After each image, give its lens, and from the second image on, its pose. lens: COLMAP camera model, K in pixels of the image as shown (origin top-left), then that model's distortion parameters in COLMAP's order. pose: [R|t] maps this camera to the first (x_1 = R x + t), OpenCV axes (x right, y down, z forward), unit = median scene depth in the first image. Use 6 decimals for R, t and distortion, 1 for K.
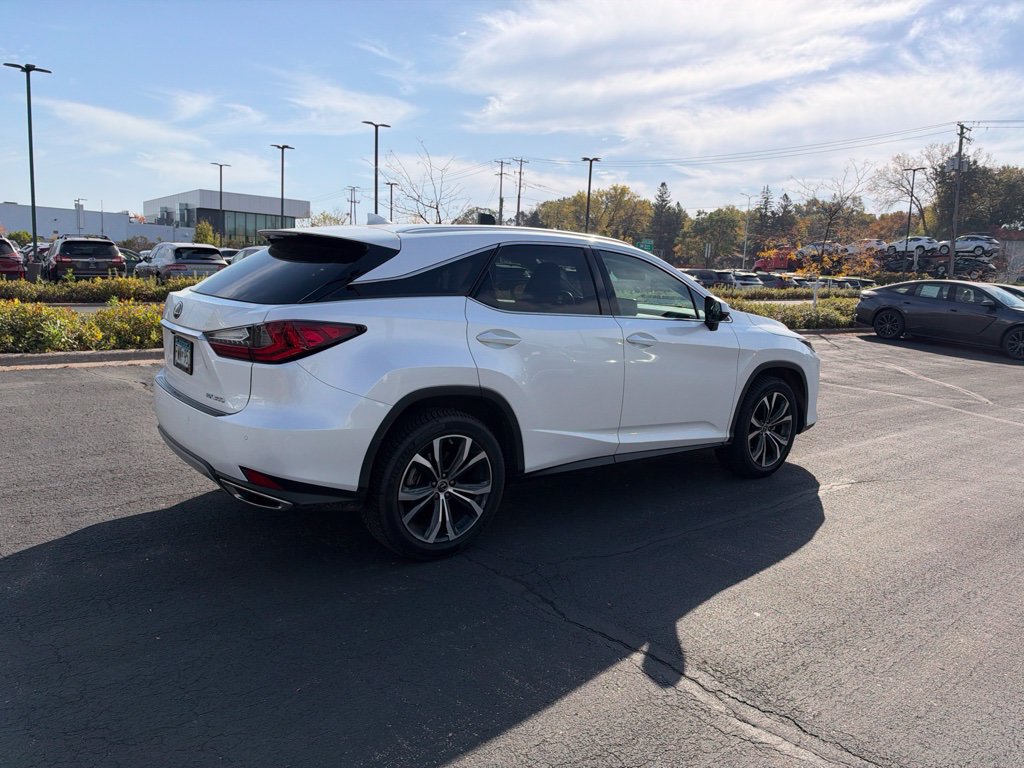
lens RADIAL K [[749.9, 0, 514.4], [0, 749.9, 384.9], [0, 0, 1]] dist [0.005482, -0.018844]
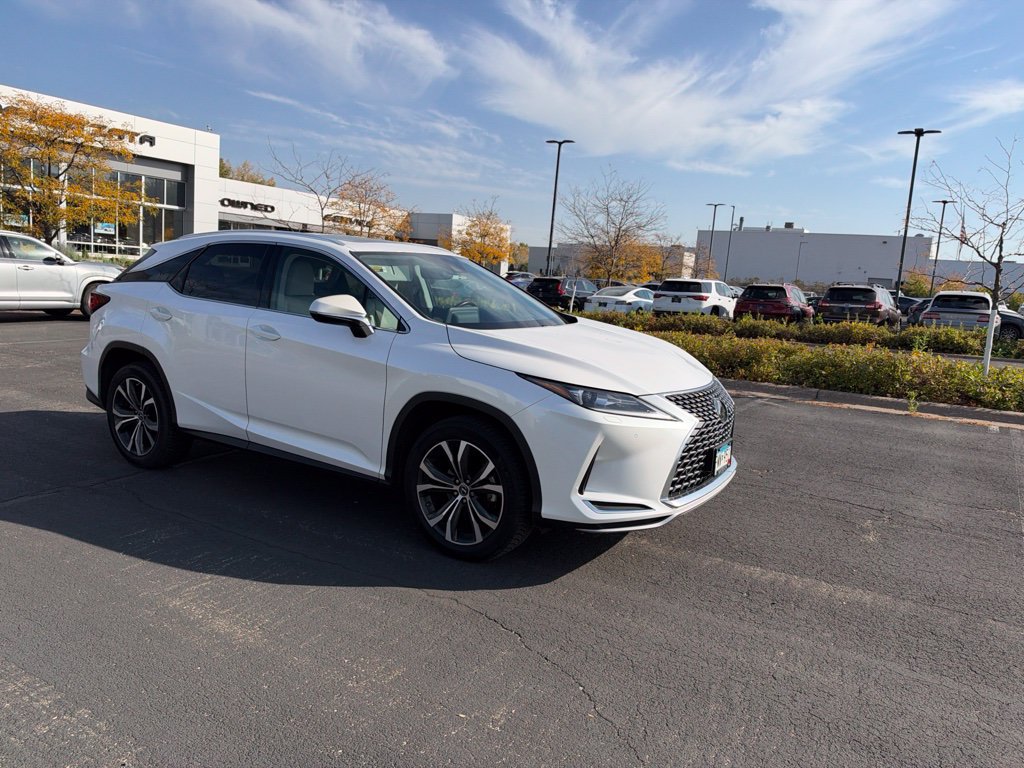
lens RADIAL K [[749.9, 0, 509.4], [0, 749.9, 384.5], [0, 0, 1]] dist [0.005482, -0.018844]
pose [[0.337147, 0.110248, -0.934975, 0.999289], [-0.185234, 0.981475, 0.048937, -0.082863], [0.923050, 0.156690, 0.351323, 0.777962]]
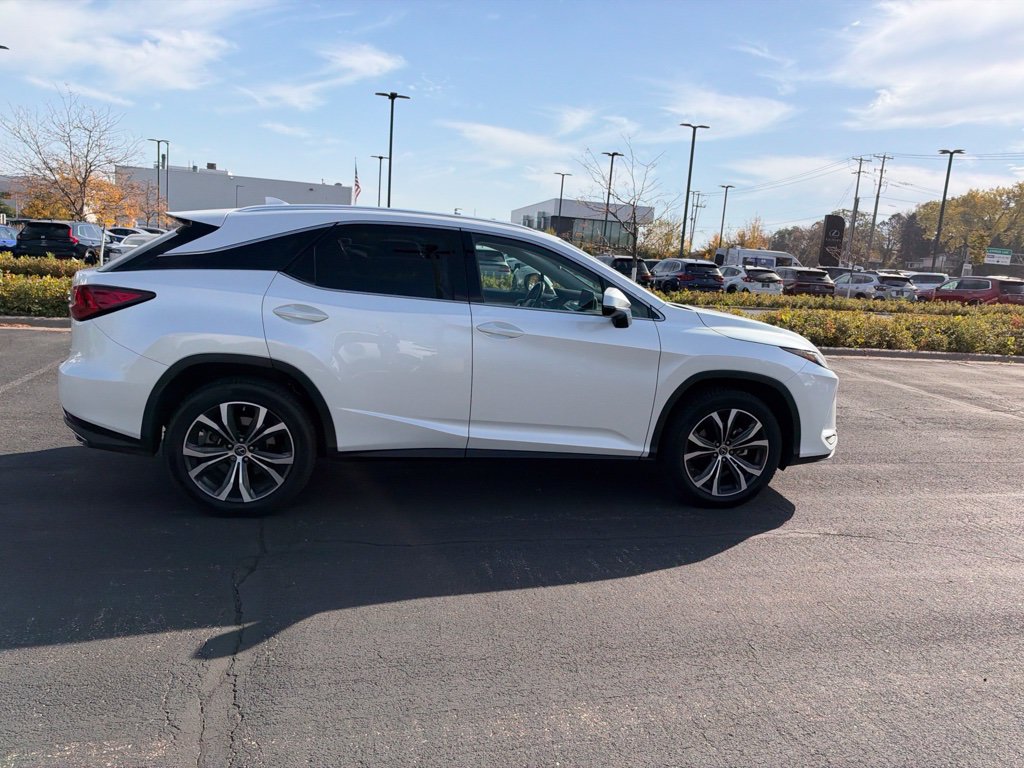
lens RADIAL K [[749.9, 0, 515.9], [0, 749.9, 387.5], [0, 0, 1]] dist [0.005482, -0.018844]
pose [[0.893146, 0.091277, -0.440408, 0.491190], [-0.093177, 0.995498, 0.017360, -0.005626], [0.440010, 0.025530, 0.897630, 0.144207]]
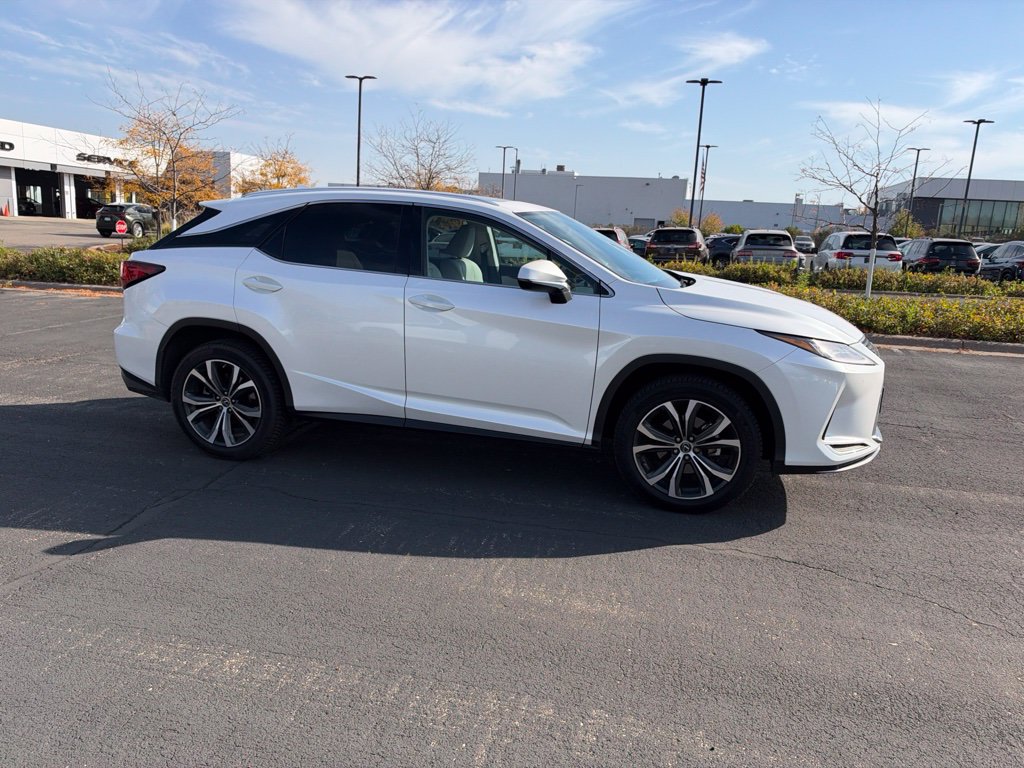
lens RADIAL K [[749.9, 0, 510.9], [0, 749.9, 389.2], [0, 0, 1]] dist [0.005482, -0.018844]
pose [[0.603024, 0.146041, -0.784241, 0.798745], [-0.134820, 0.987615, 0.080246, -0.033960], [0.786247, 0.057341, 0.615246, 0.413399]]
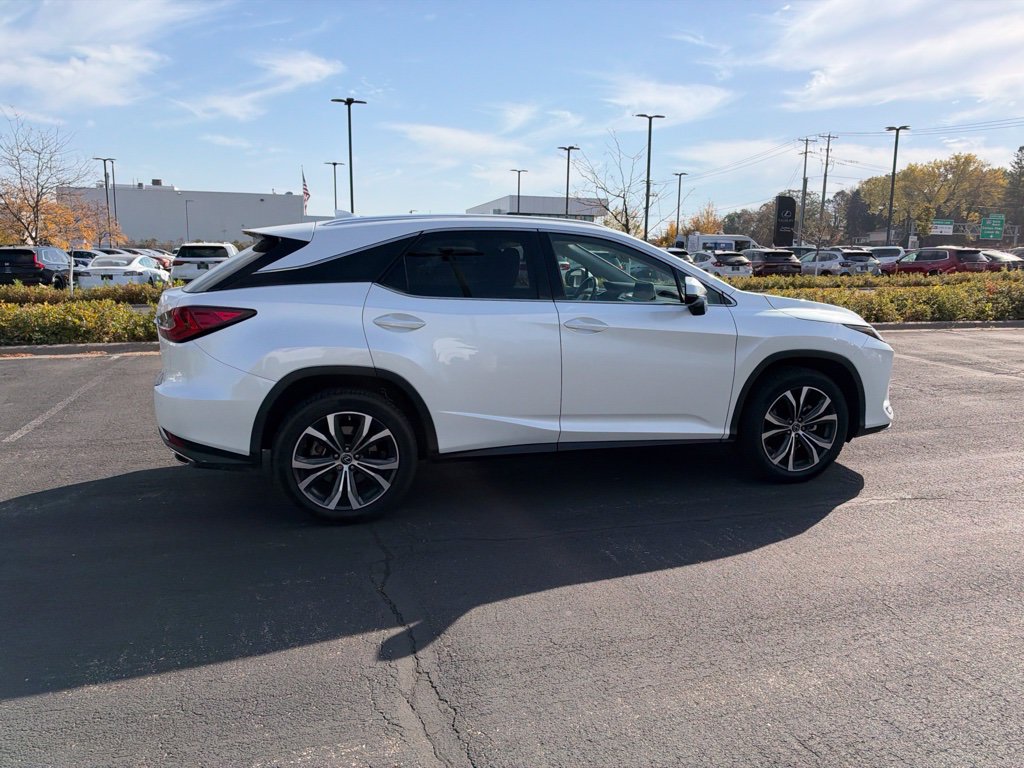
lens RADIAL K [[749.9, 0, 511.8], [0, 749.9, 385.0], [0, 0, 1]] dist [0.005482, -0.018844]
pose [[0.916872, 0.029598, -0.398082, 0.378650], [-0.026069, 0.999558, 0.014276, 0.004637], [0.398328, -0.002711, 0.917239, 0.067958]]
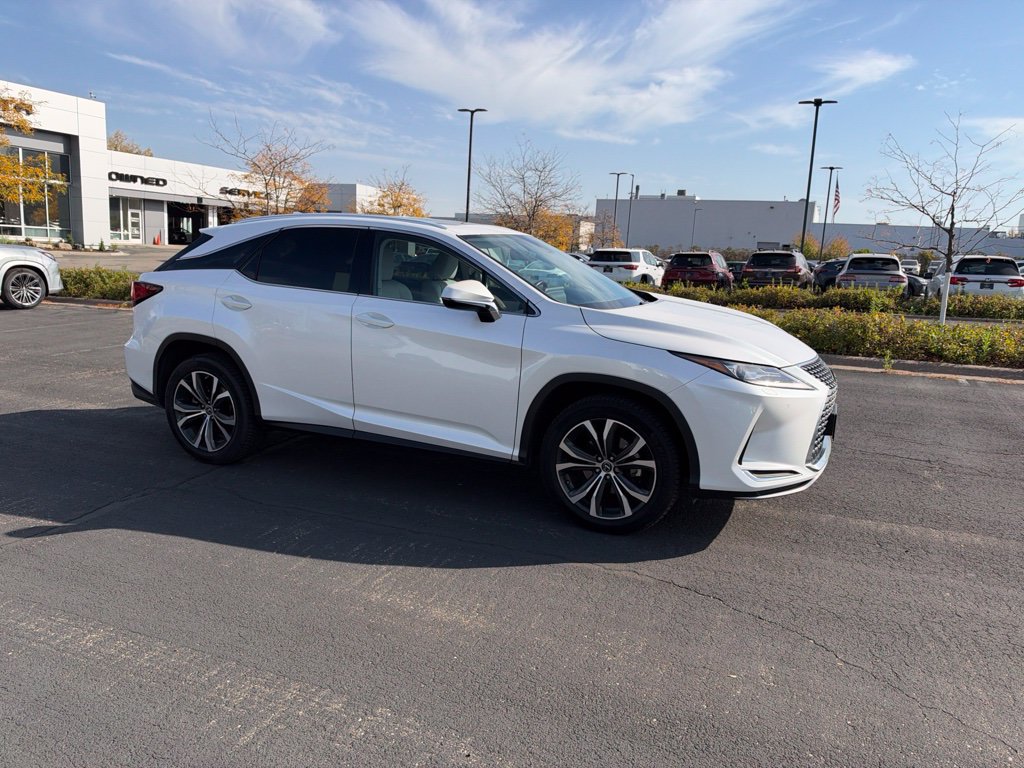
lens RADIAL K [[749.9, 0, 509.5], [0, 749.9, 385.4], [0, 0, 1]] dist [0.005482, -0.018844]
pose [[0.464085, 0.128263, -0.876455, 0.920387], [-0.148993, 0.986667, 0.065499, -0.054209], [0.873170, 0.100189, 0.477008, 0.563171]]
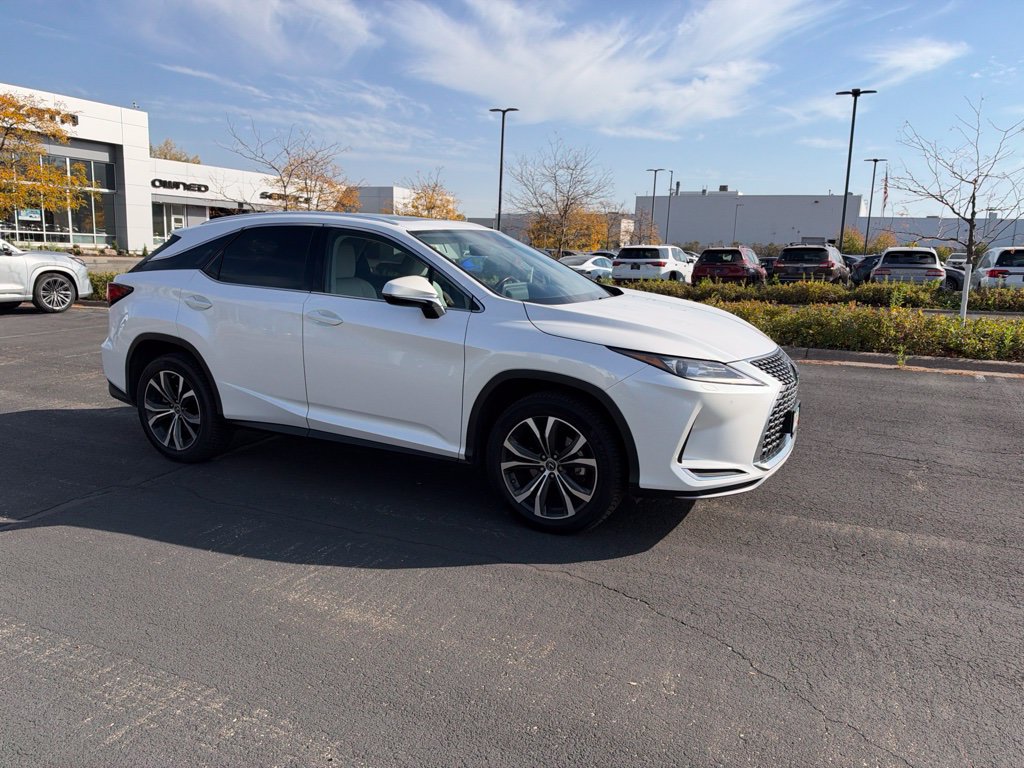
lens RADIAL K [[749.9, 0, 509.0], [0, 749.9, 386.0], [0, 0, 1]] dist [0.005482, -0.018844]
pose [[0.412888, 0.126866, -0.901903, 0.951096], [-0.140157, 0.987306, 0.074715, -0.064527], [0.899933, 0.095559, 0.425428, 0.656143]]
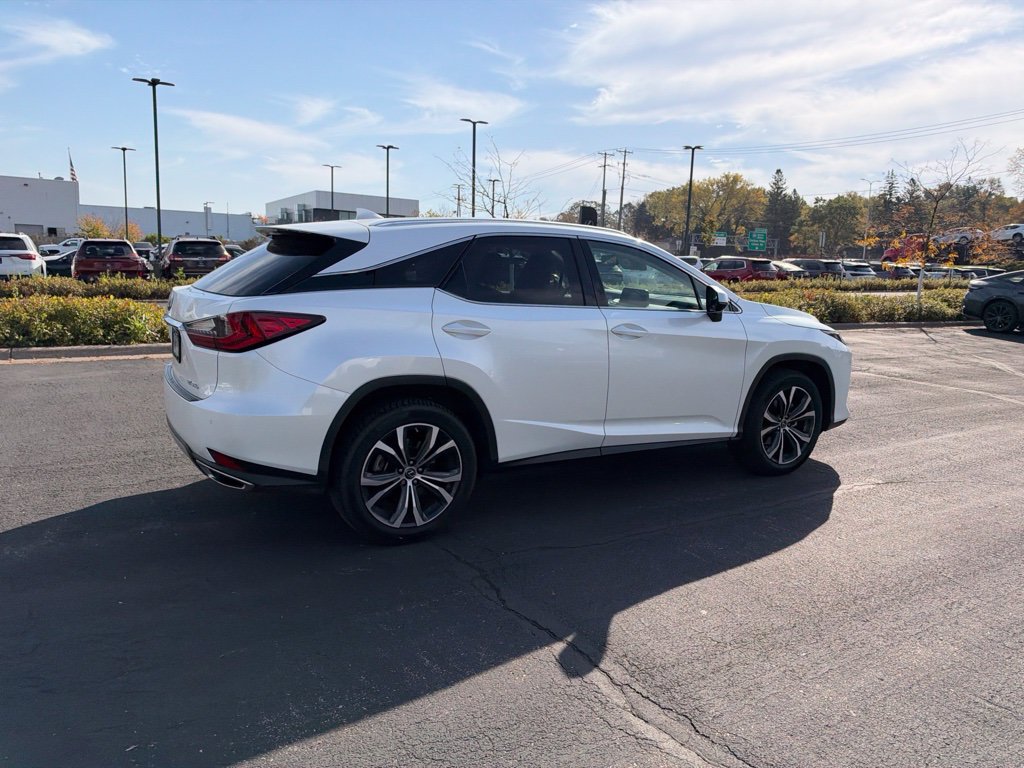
lens RADIAL K [[749.9, 0, 513.1], [0, 749.9, 386.9], [0, 0, 1]] dist [0.005482, -0.018844]
pose [[0.989354, 0.010020, -0.145182, 0.131731], [-0.008523, 0.999904, 0.010931, 0.002990], [0.145277, -0.009577, 0.989345, 0.002275]]
